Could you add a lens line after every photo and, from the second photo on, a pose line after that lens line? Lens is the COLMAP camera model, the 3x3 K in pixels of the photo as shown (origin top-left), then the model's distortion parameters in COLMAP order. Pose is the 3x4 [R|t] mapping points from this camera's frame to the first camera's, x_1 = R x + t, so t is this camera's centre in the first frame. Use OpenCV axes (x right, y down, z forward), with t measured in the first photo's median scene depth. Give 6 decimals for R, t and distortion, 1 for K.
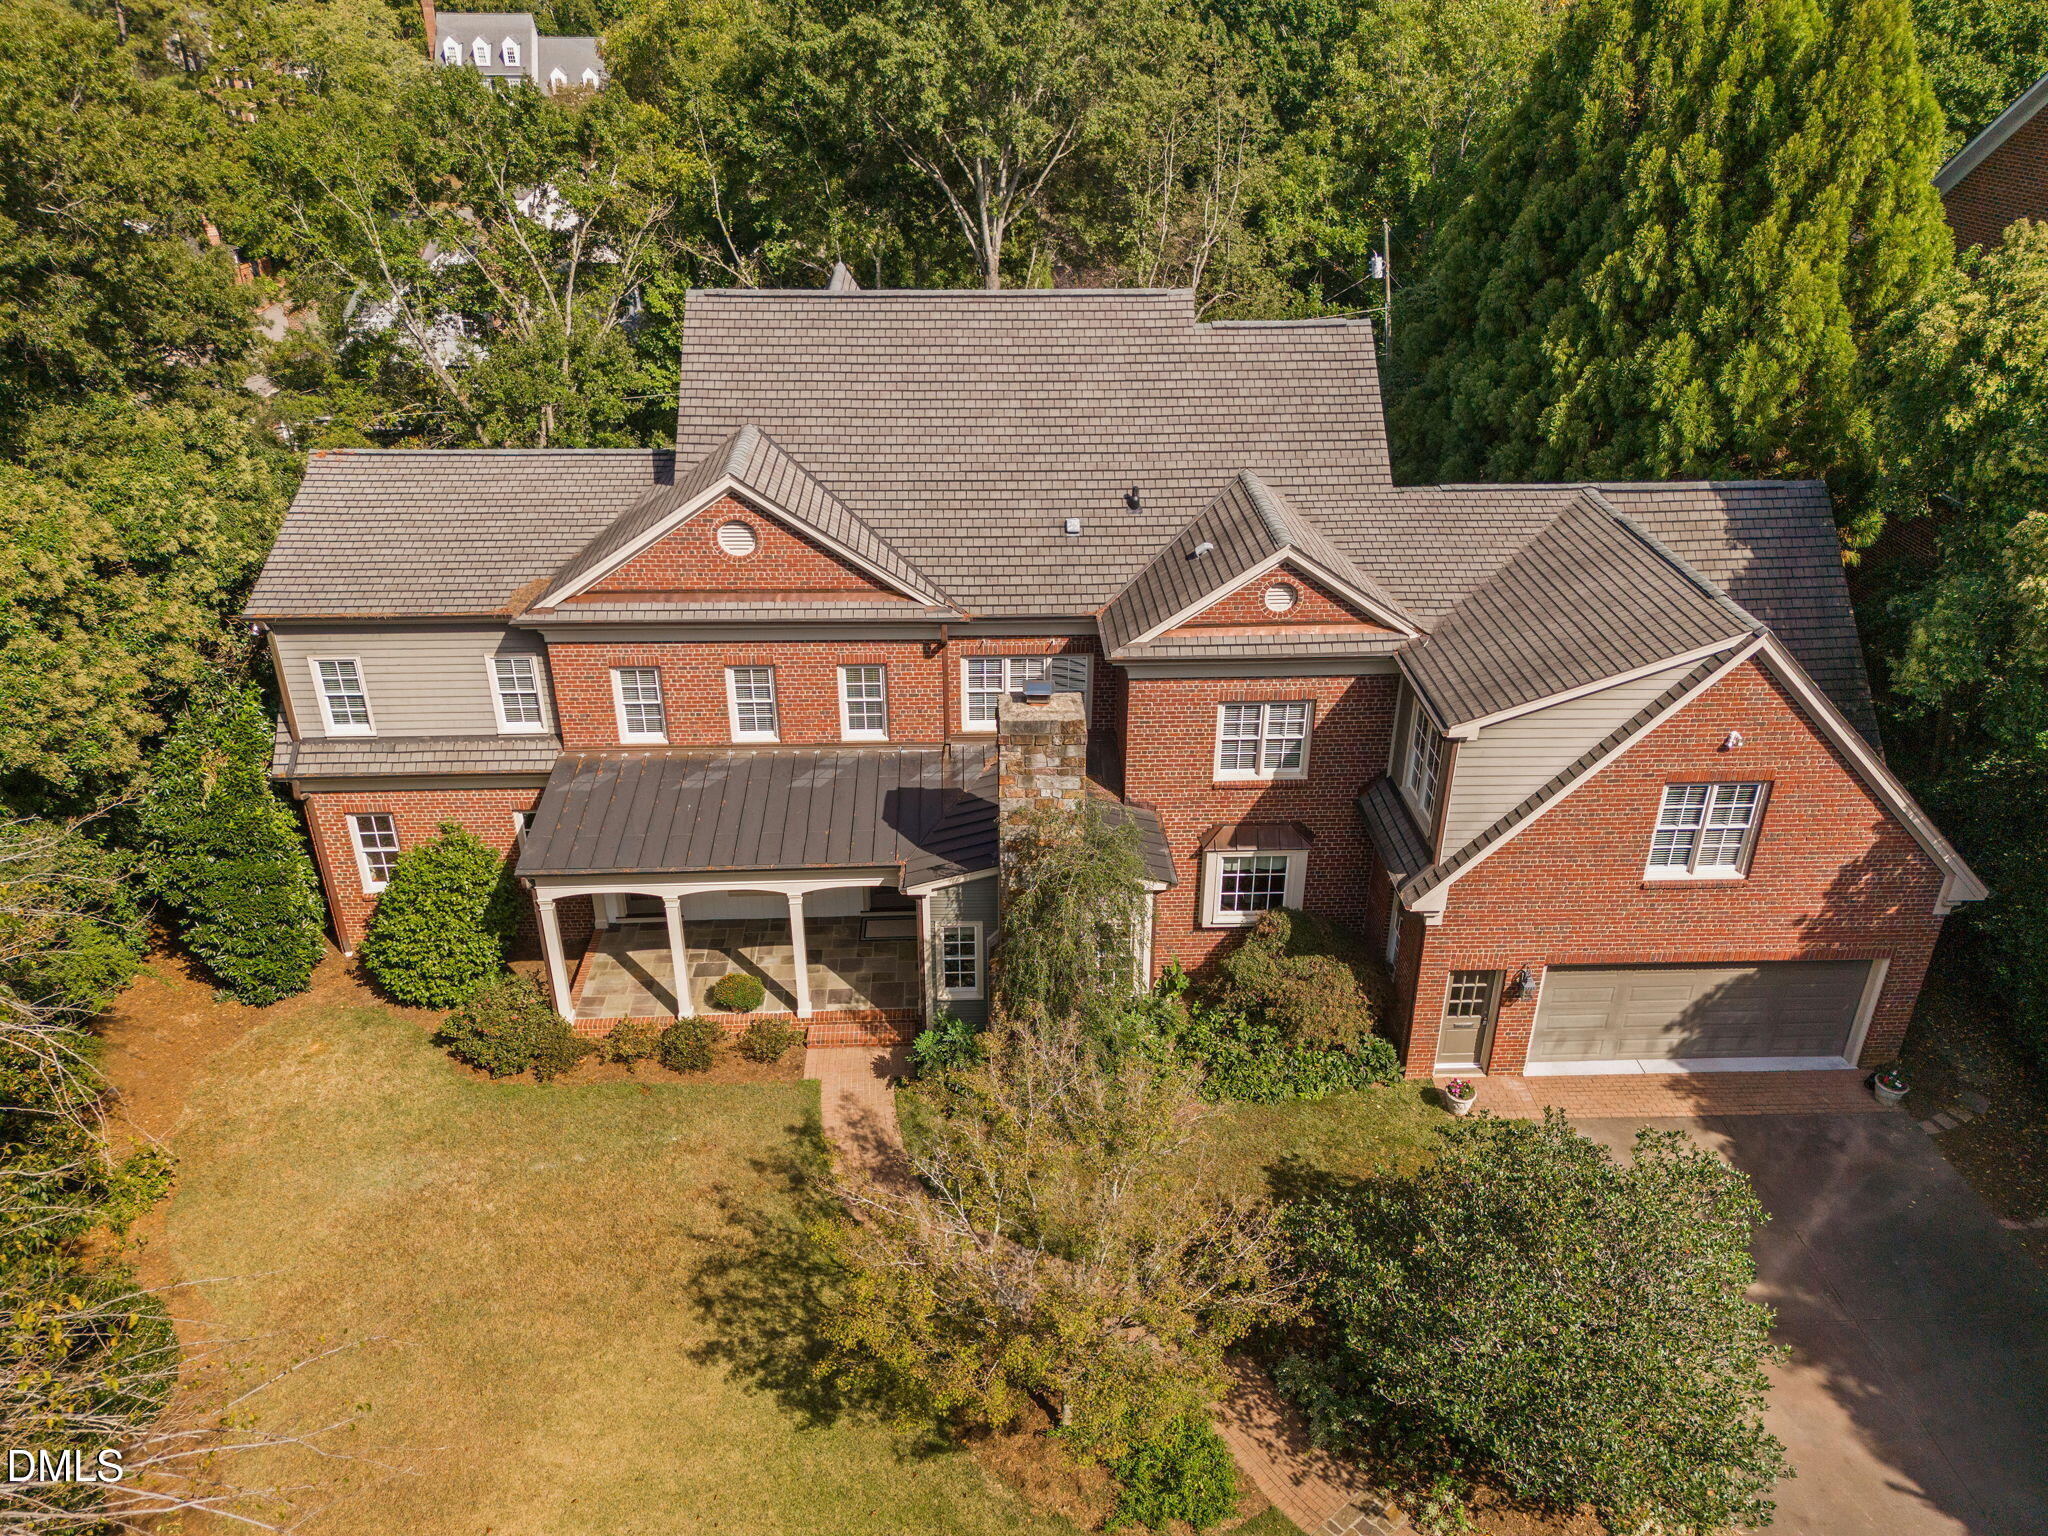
lens RADIAL K [[1498.5, 0, 1024.0], [0, 1498.5, 768.0], [0, 0, 1]] dist [0.051435, -0.047382]
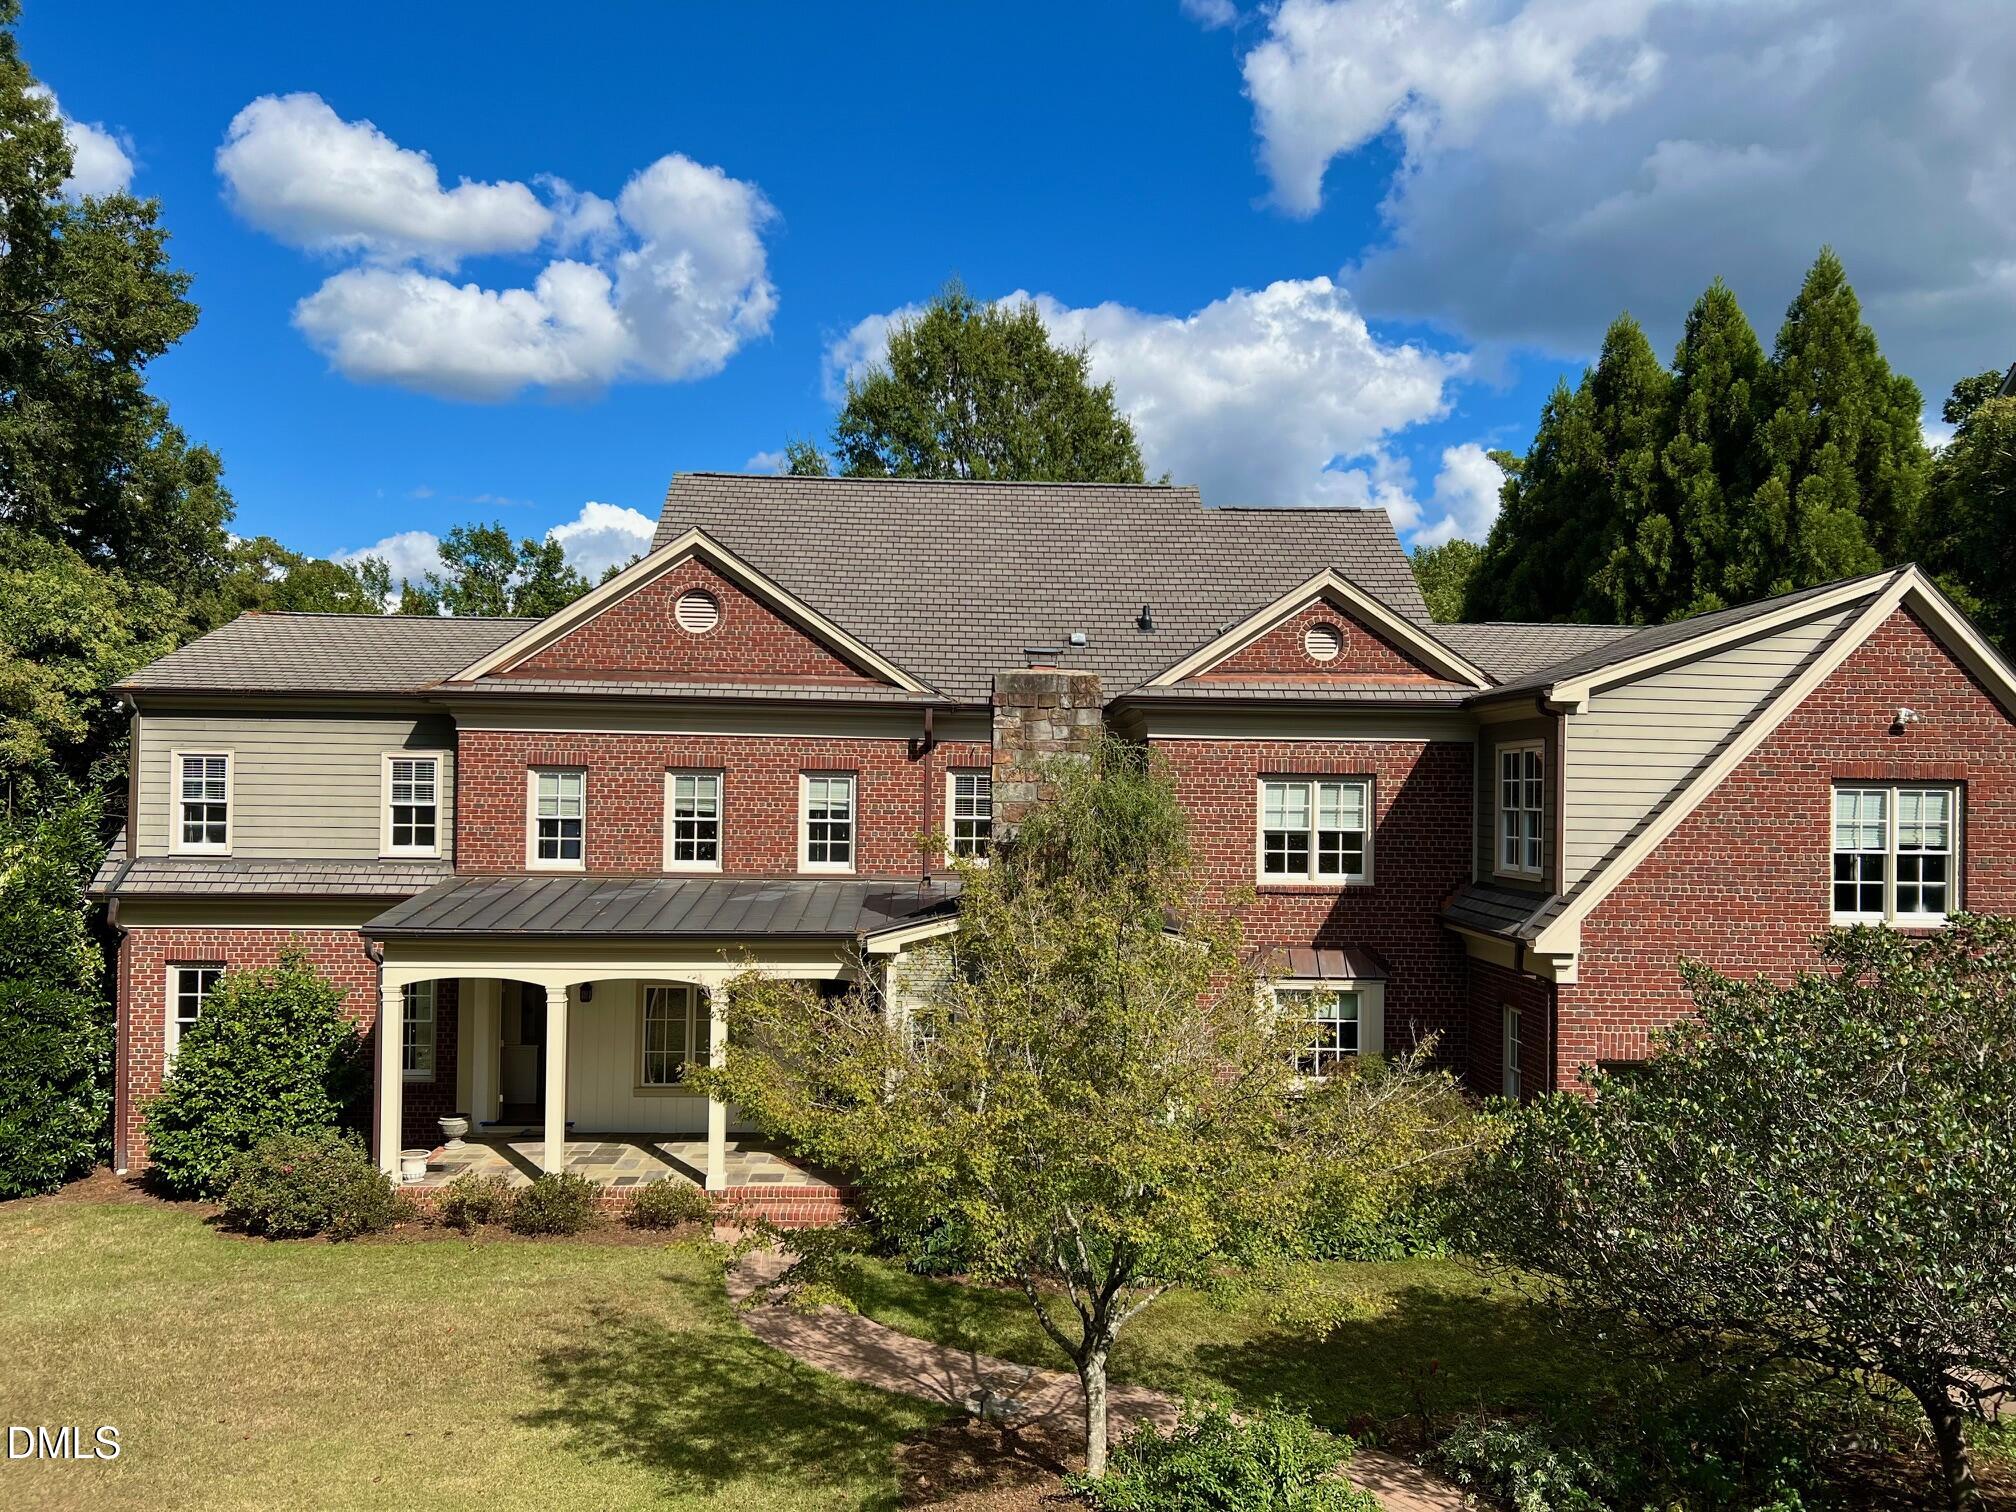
lens RADIAL K [[1514.3, 0, 1020.1], [0, 1514.3, 698.8], [0, 0, 1]] dist [0.055729, -0.090357]
pose [[0.999901, 0.013920, 0.001882, -0.003158], [-0.011316, 0.877654, -0.479161, 0.305016], [-0.008322, 0.479093, 0.877725, 0.235822]]
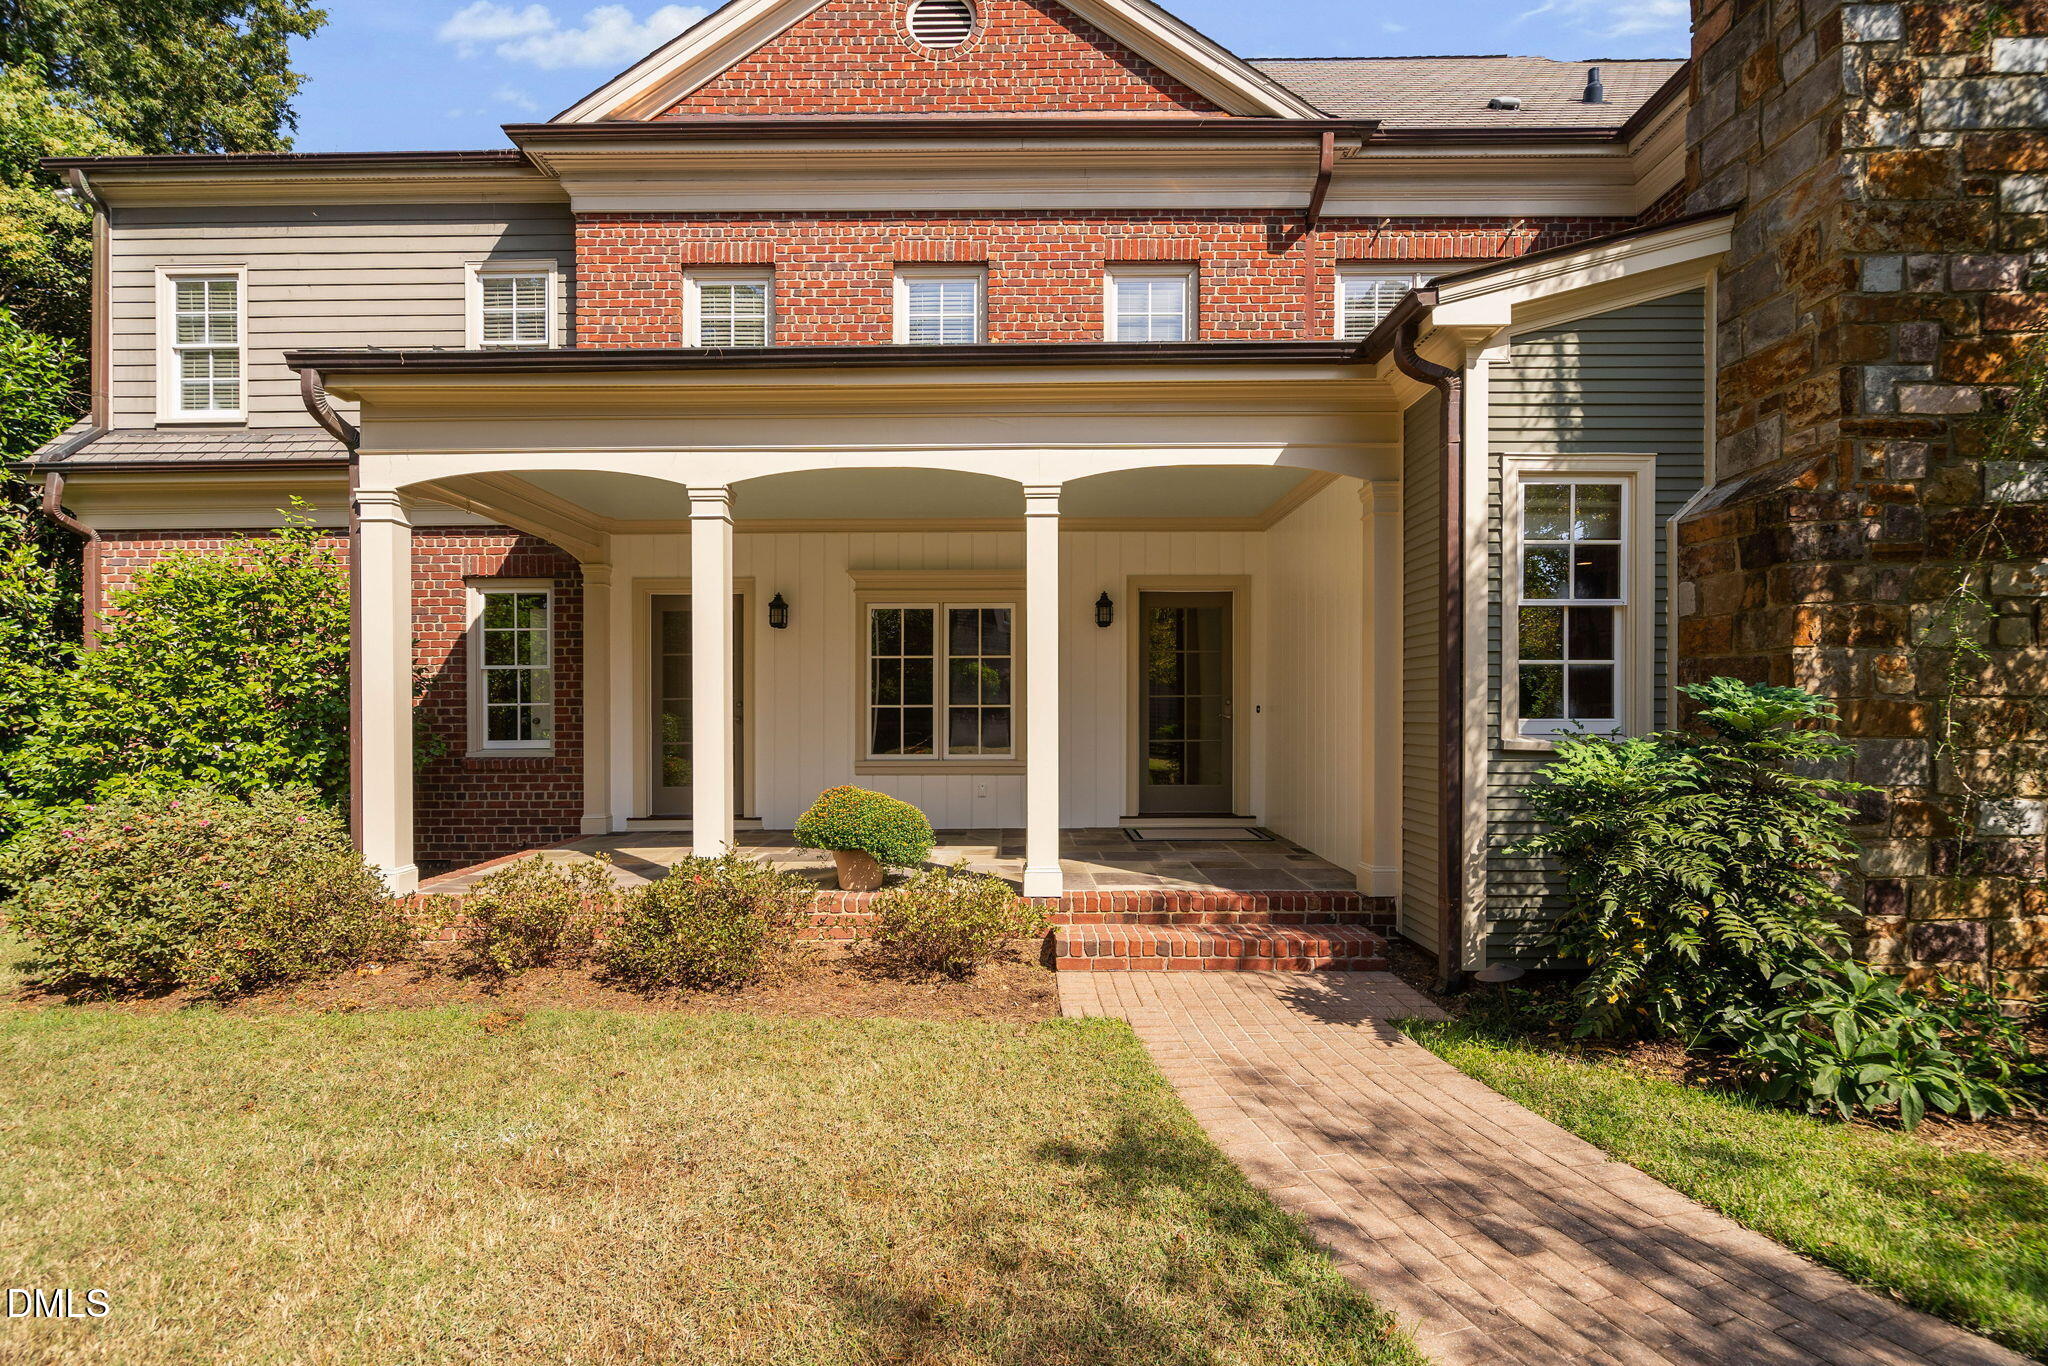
lens RADIAL K [[988.6, 0, 1024.0], [0, 988.6, 683.0], [0, 0, 1]] dist [-0.000824, -0.000091]
pose [[0.998792, -0.003649, -0.049000, -0.137428], [-0.018620, 0.894748, -0.446183, 0.220517], [0.045471, 0.446556, 0.893599, 0.760618]]
